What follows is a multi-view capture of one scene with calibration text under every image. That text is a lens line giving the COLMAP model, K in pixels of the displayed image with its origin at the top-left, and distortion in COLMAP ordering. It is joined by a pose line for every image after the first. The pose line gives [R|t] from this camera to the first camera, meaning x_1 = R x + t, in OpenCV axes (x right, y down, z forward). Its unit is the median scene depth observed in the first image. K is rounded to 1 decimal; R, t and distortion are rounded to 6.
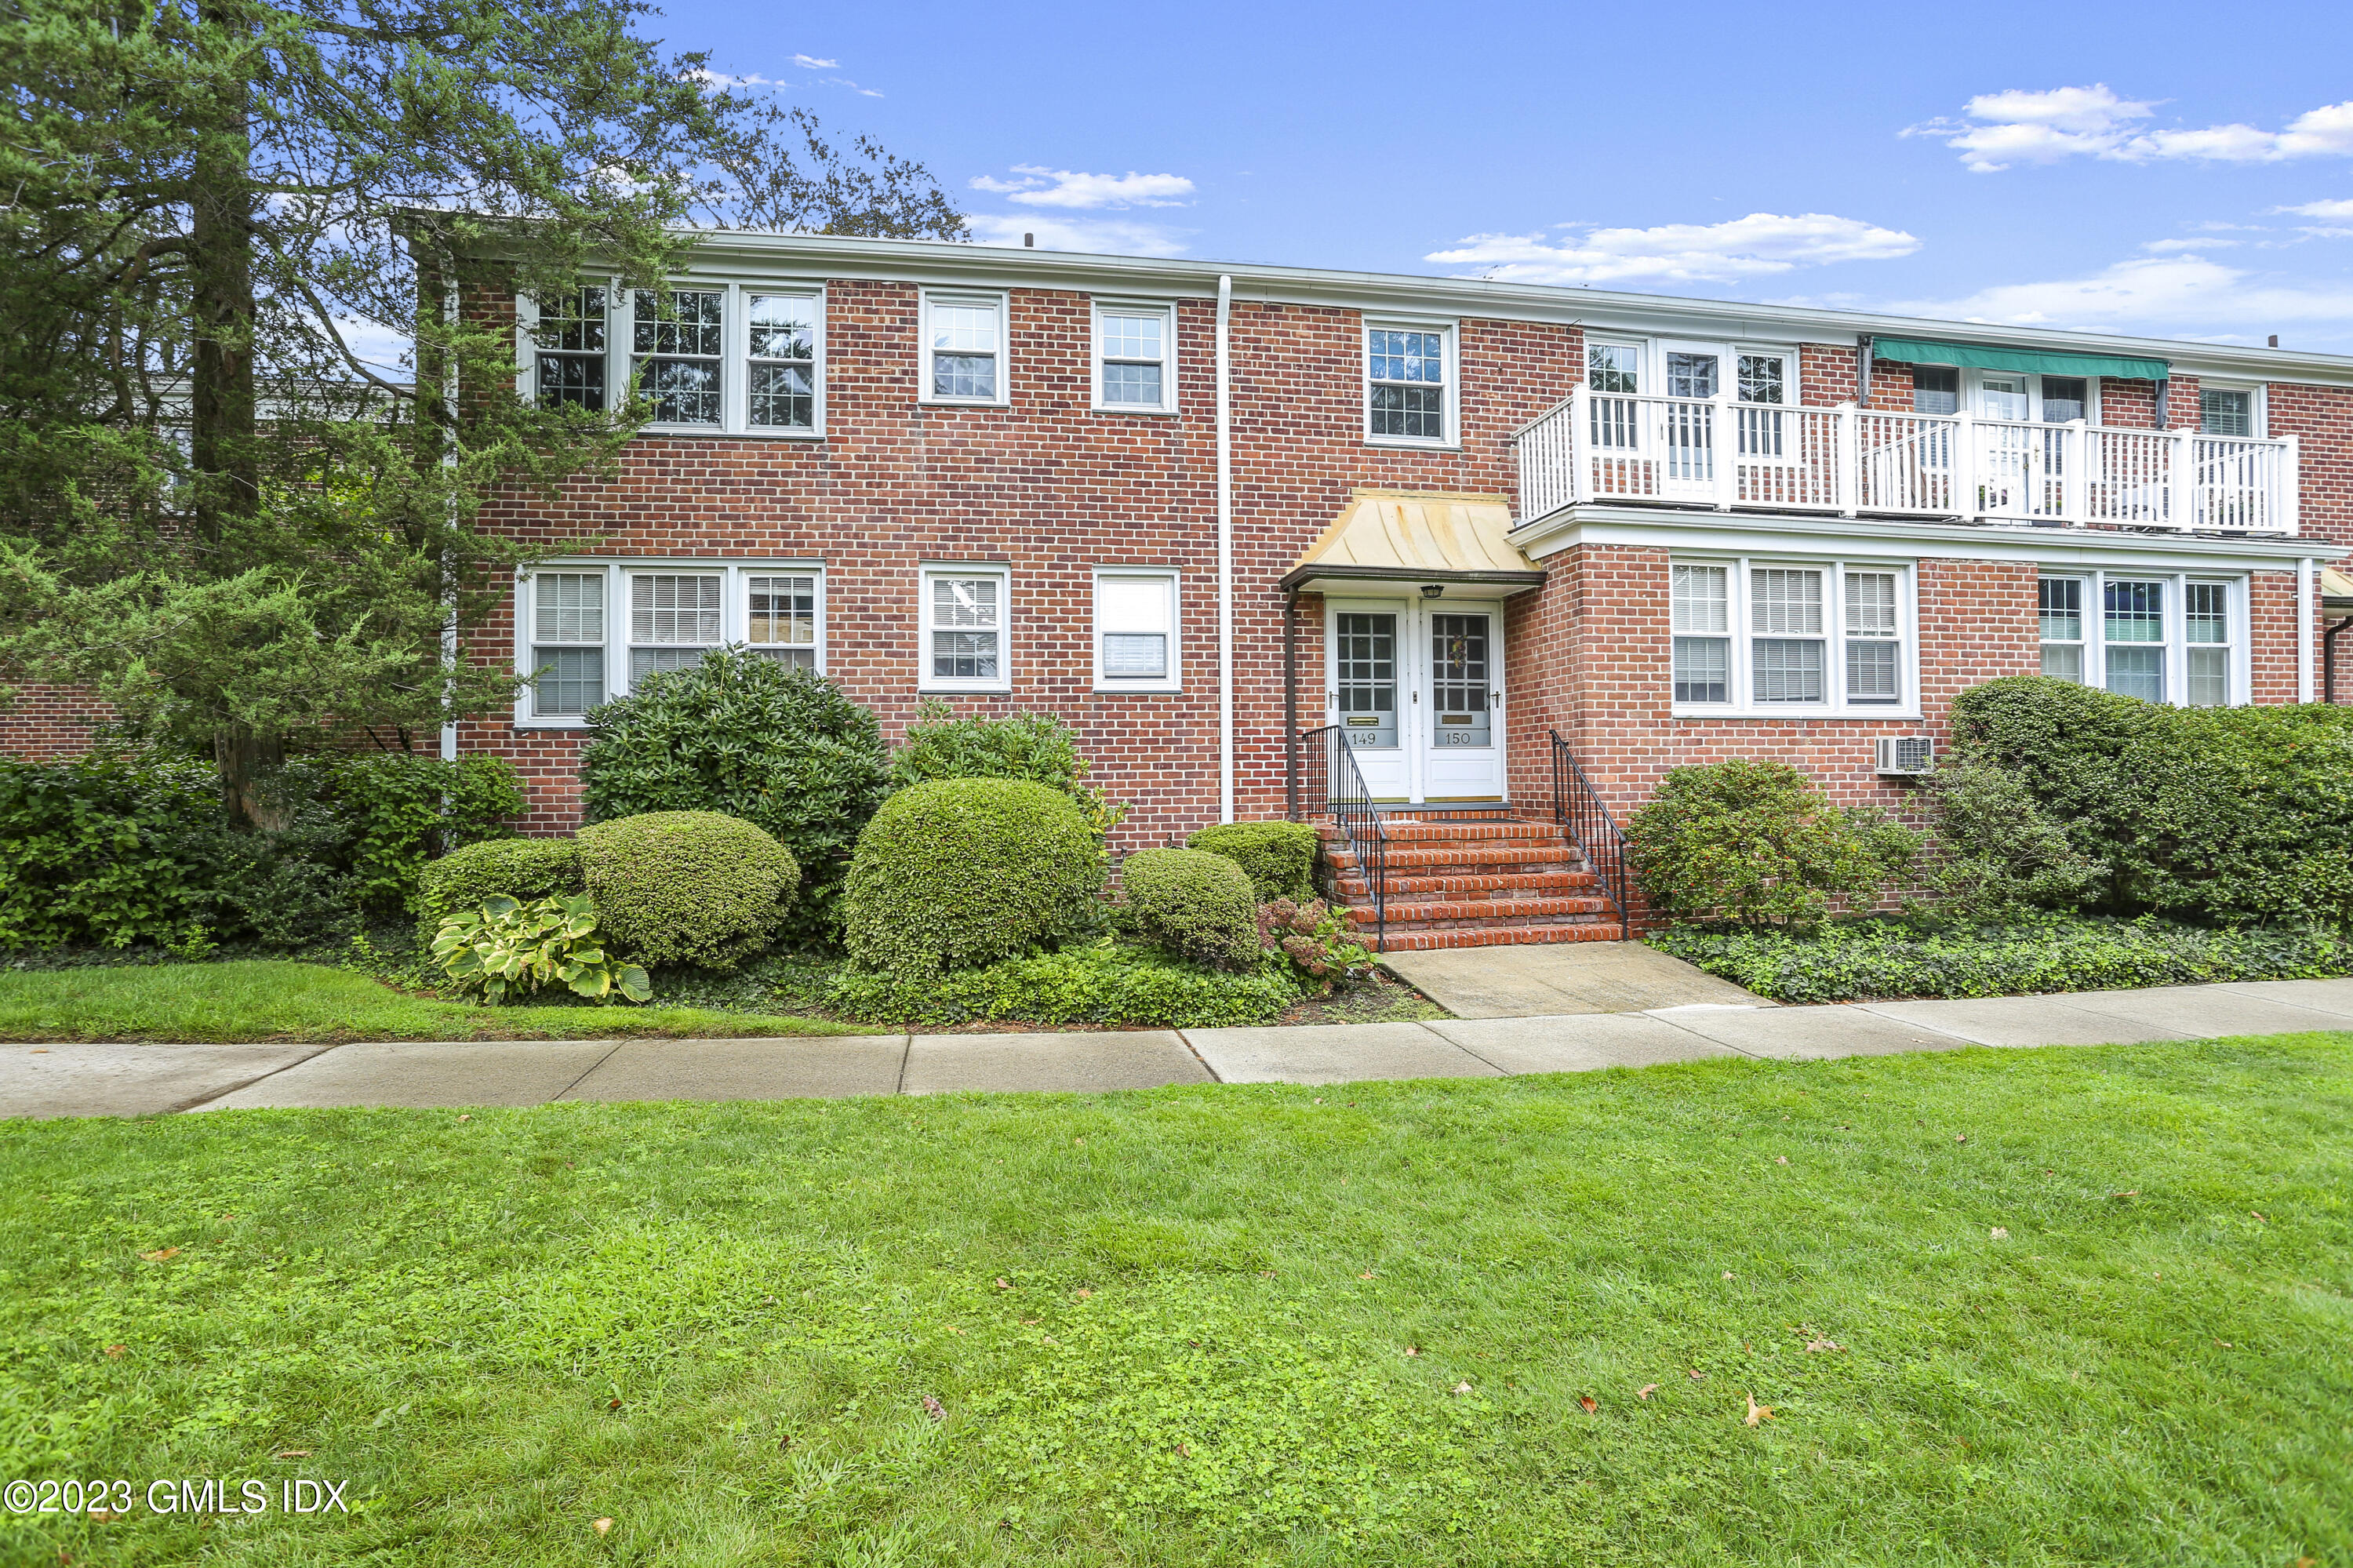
lens RADIAL K [[1172.3, 0, 1175.2], [0, 1172.3, 770.4], [0, 0, 1]] dist [-0.081687, 0.039316]
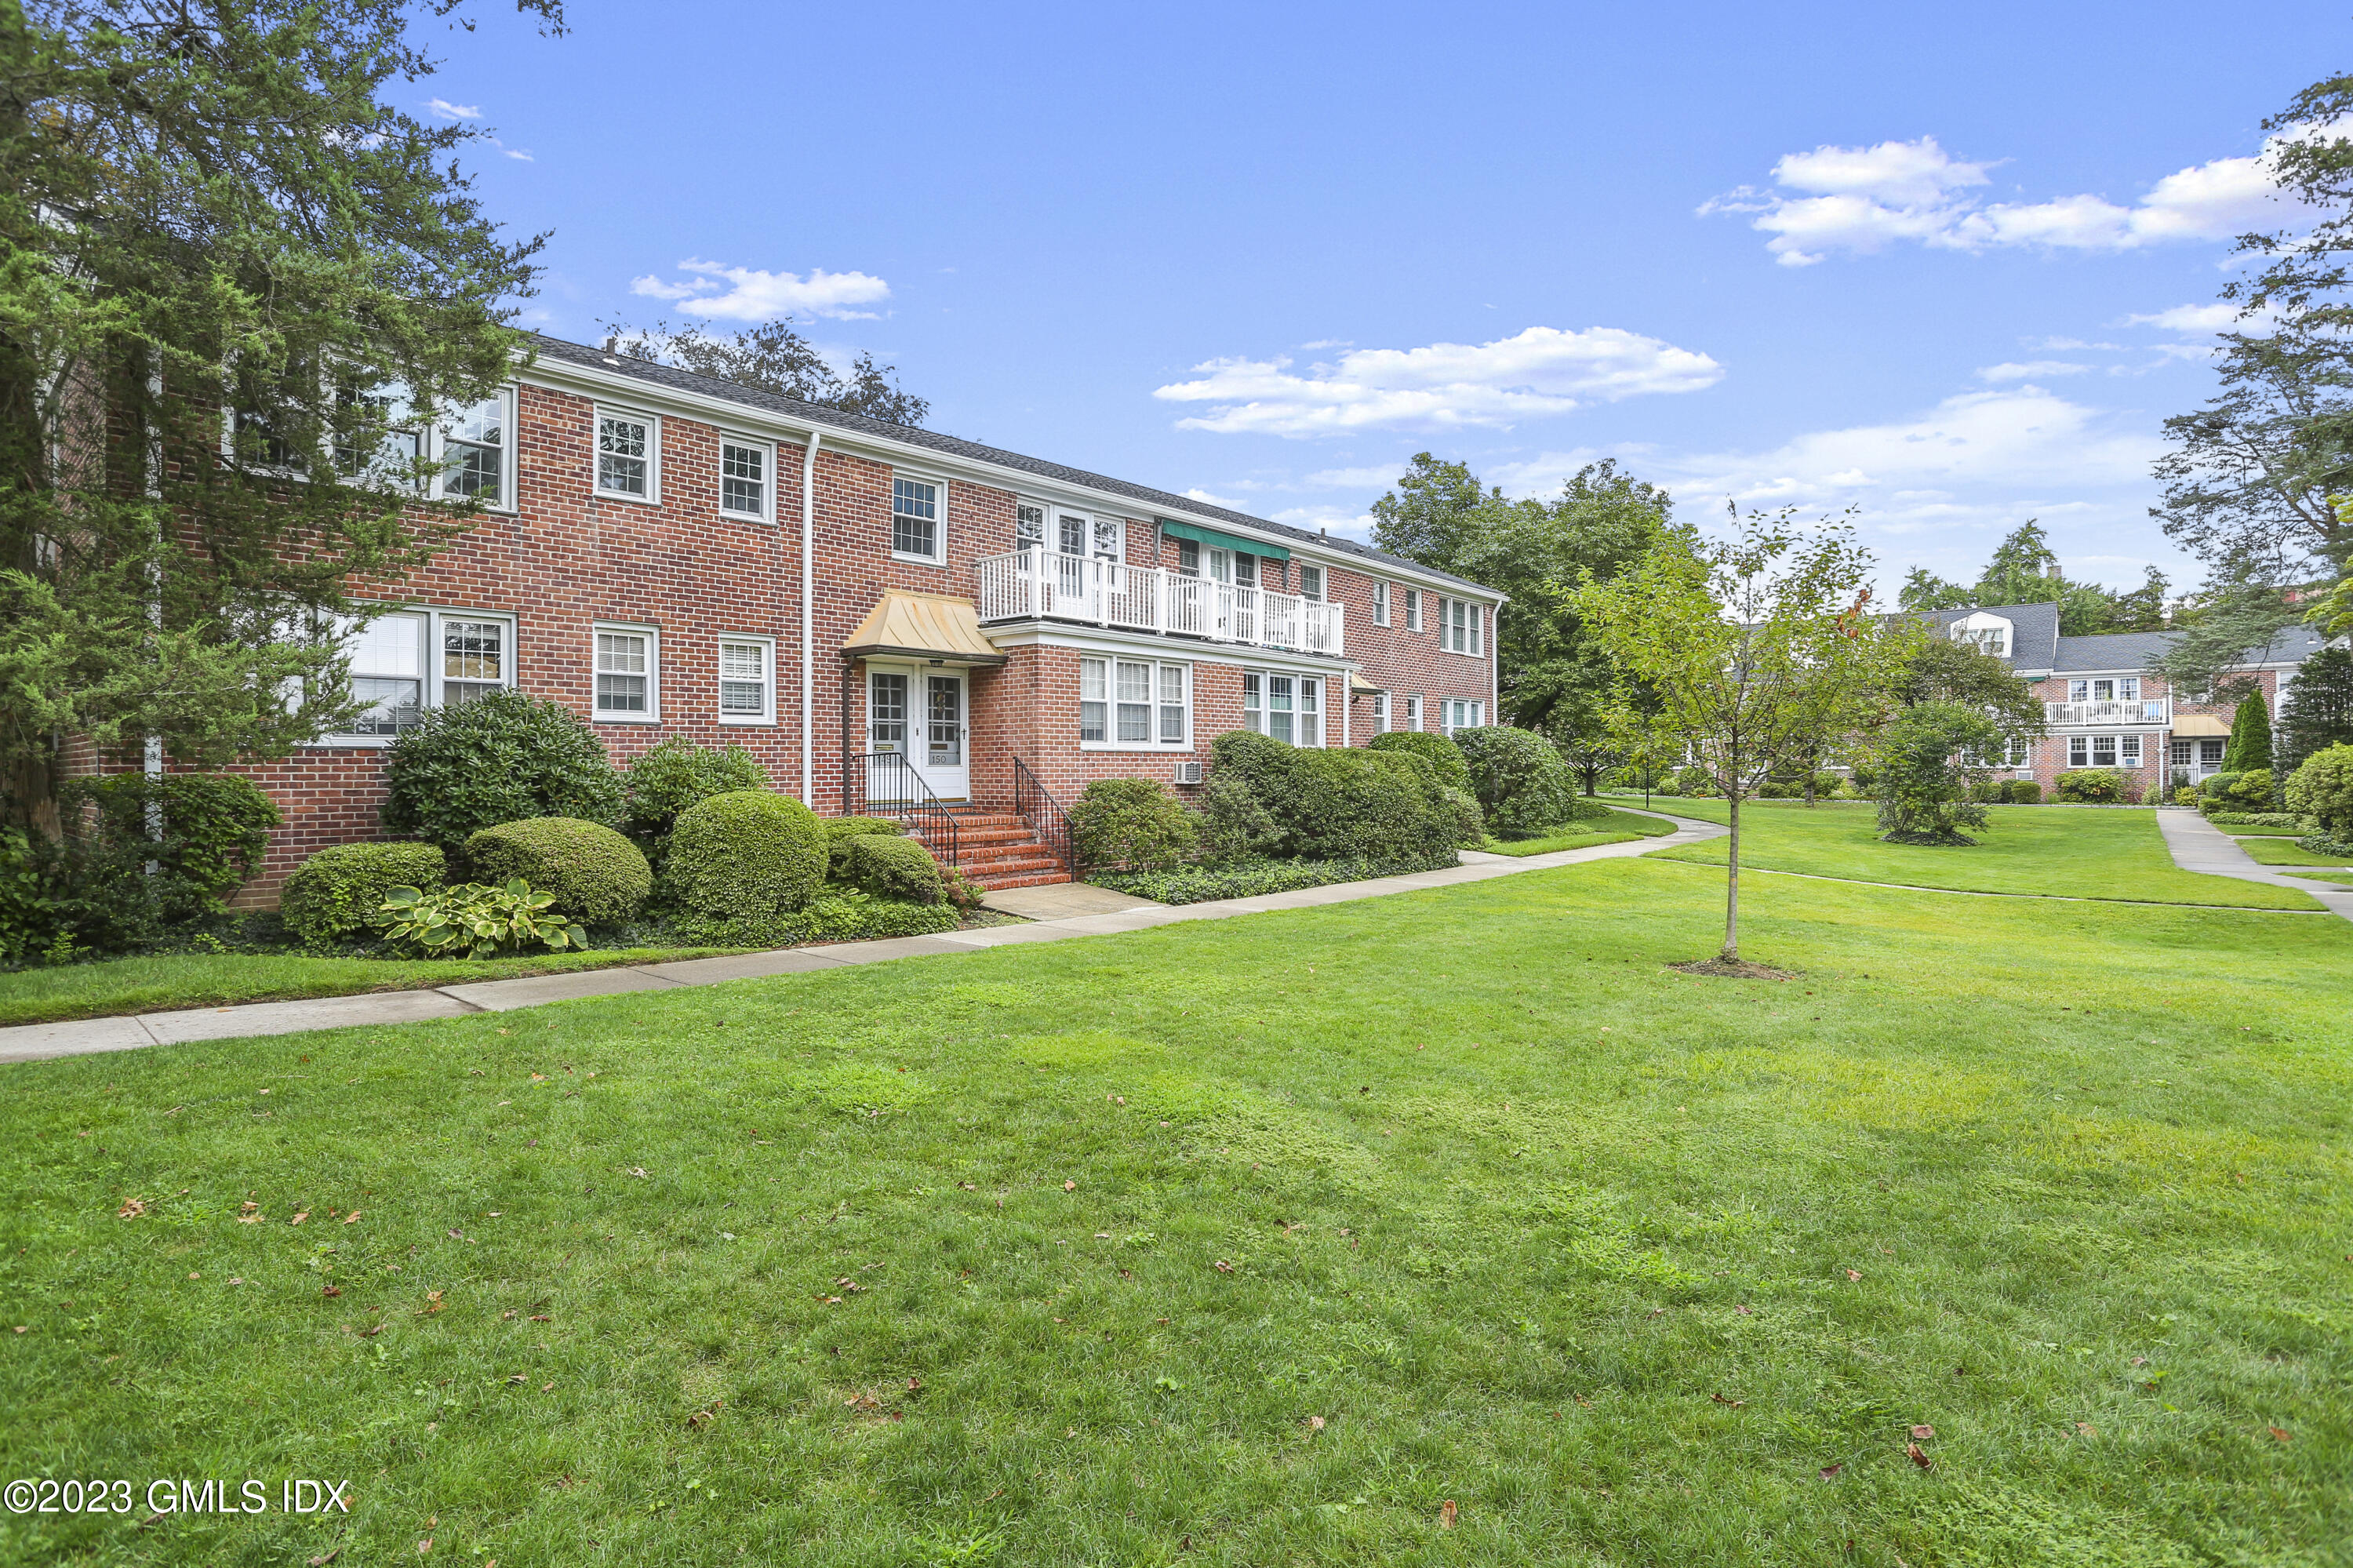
lens RADIAL K [[1172.3, 0, 1175.2], [0, 1172.3, 770.4], [0, 0, 1]] dist [-0.081687, 0.039316]
pose [[0.770491, 0.003766, 0.637440, -0.524972], [-0.007146, 0.999971, 0.002731, -0.021456], [-0.637411, -0.006659, 0.770495, -0.379021]]
